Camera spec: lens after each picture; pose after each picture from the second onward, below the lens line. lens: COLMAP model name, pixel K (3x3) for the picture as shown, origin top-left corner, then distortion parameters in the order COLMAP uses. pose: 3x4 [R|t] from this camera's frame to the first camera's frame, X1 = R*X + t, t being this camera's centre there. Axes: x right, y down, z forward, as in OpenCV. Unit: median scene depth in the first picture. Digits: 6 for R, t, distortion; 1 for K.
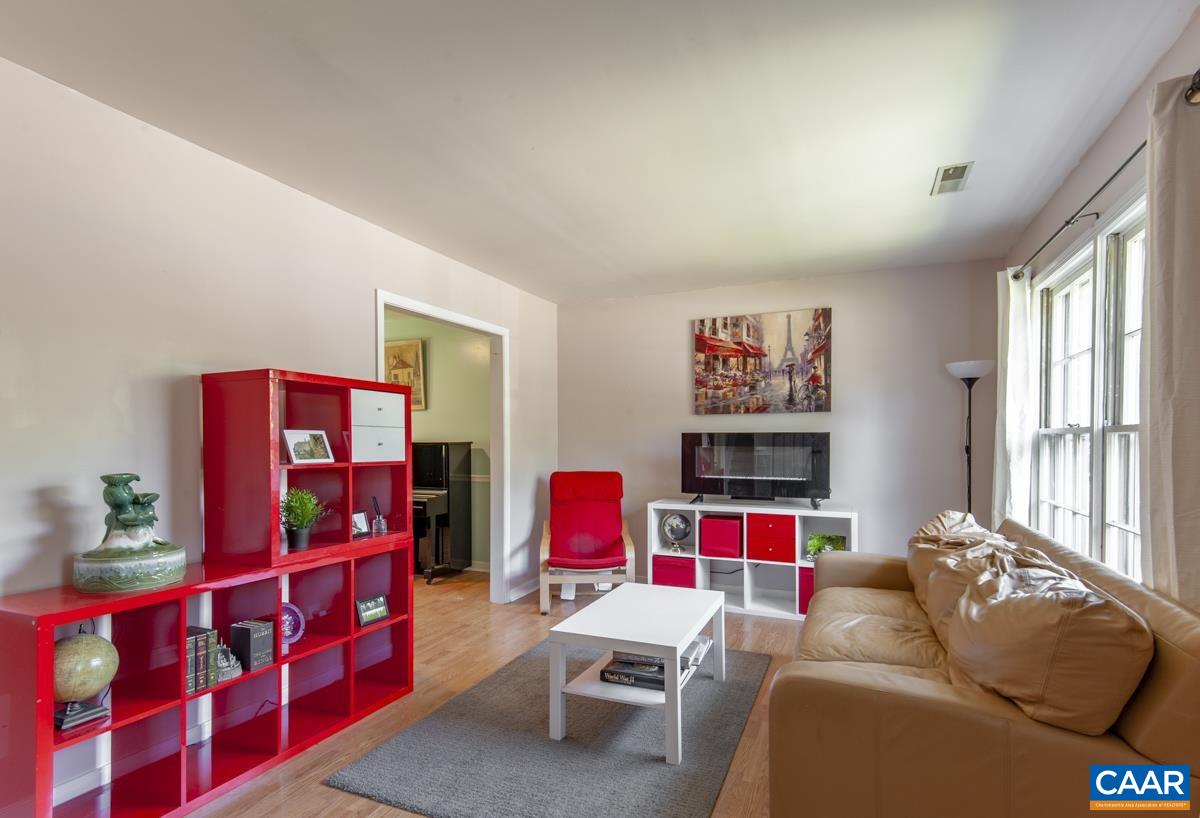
lens RADIAL K [[596.0, 0, 598.1], [0, 596.0, 453.6], [0, 0, 1]] dist [0.002394, 0.000143]
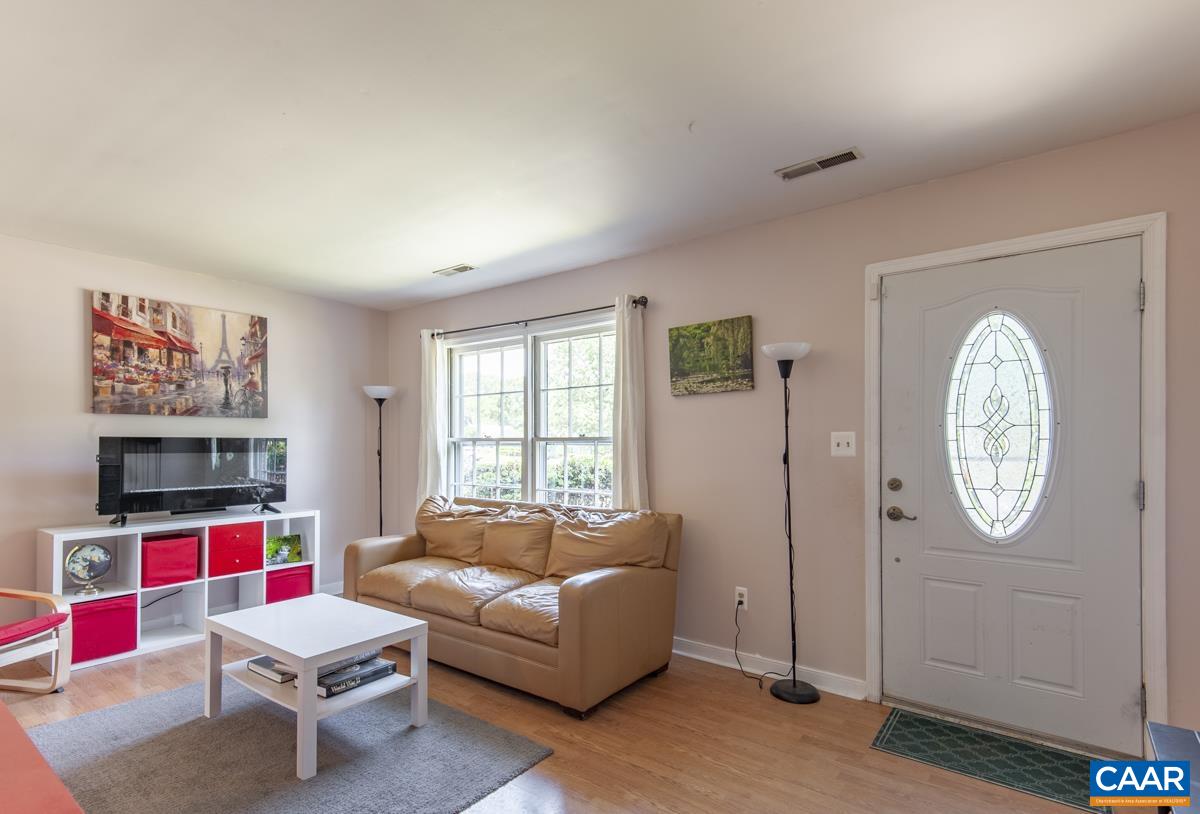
lens RADIAL K [[592.8, 0, 600.6], [0, 592.8, 442.3], [0, 0, 1]] dist [0.028077, 0.000007]
pose [[0.238107, 0.003615, 0.971232, -0.460333], [0.022446, 0.999706, -0.009224, -0.005865], [-0.970980, 0.023996, 0.237956, 0.187535]]
